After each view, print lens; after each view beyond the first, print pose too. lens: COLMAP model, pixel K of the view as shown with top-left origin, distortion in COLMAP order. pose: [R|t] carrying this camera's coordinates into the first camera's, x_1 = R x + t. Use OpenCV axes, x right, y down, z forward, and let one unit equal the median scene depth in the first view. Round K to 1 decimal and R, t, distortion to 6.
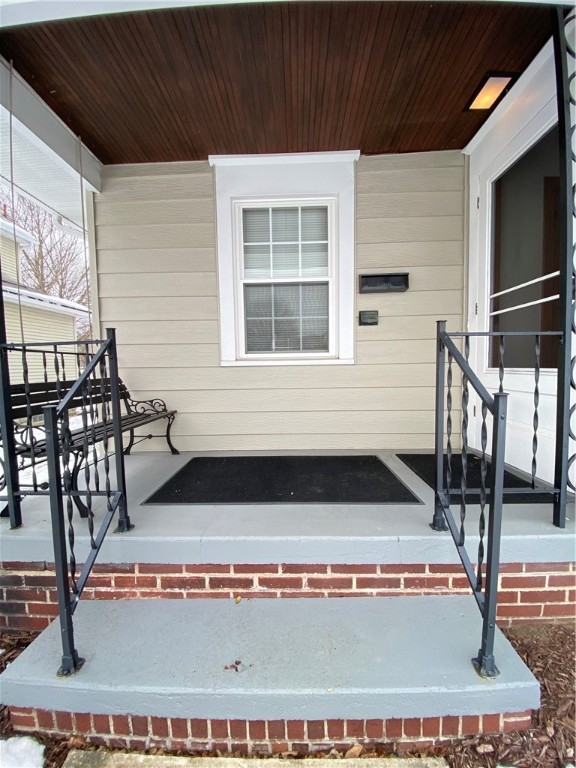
lens RADIAL K [[309.4, 0, 286.6], [0, 309.4, 387.7], [0, 0, 1]] dist [0.010417, -0.015441]
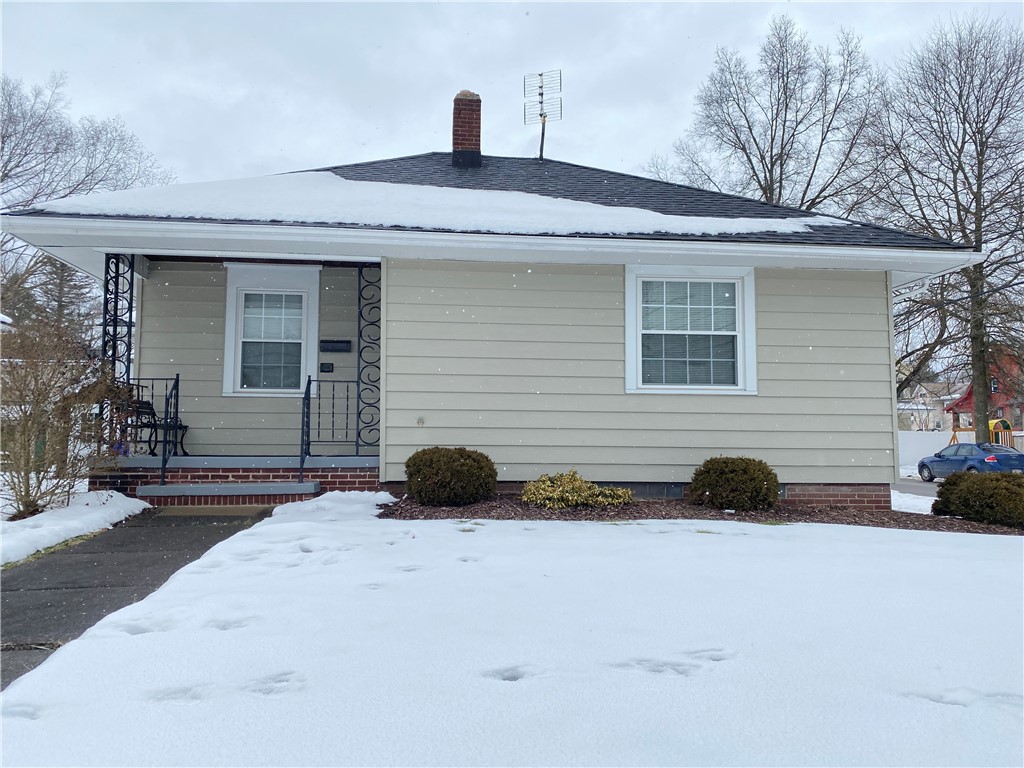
lens RADIAL K [[773.8, 0, 518.6], [0, 773.8, 383.2], [0, 0, 1]] dist [-0.012970, -0.005947]
pose [[0.988424, 0.034003, 0.147855, 0.662759], [-0.011476, 0.988526, -0.150613, 0.424605], [-0.151280, 0.147173, 0.977474, -2.937152]]
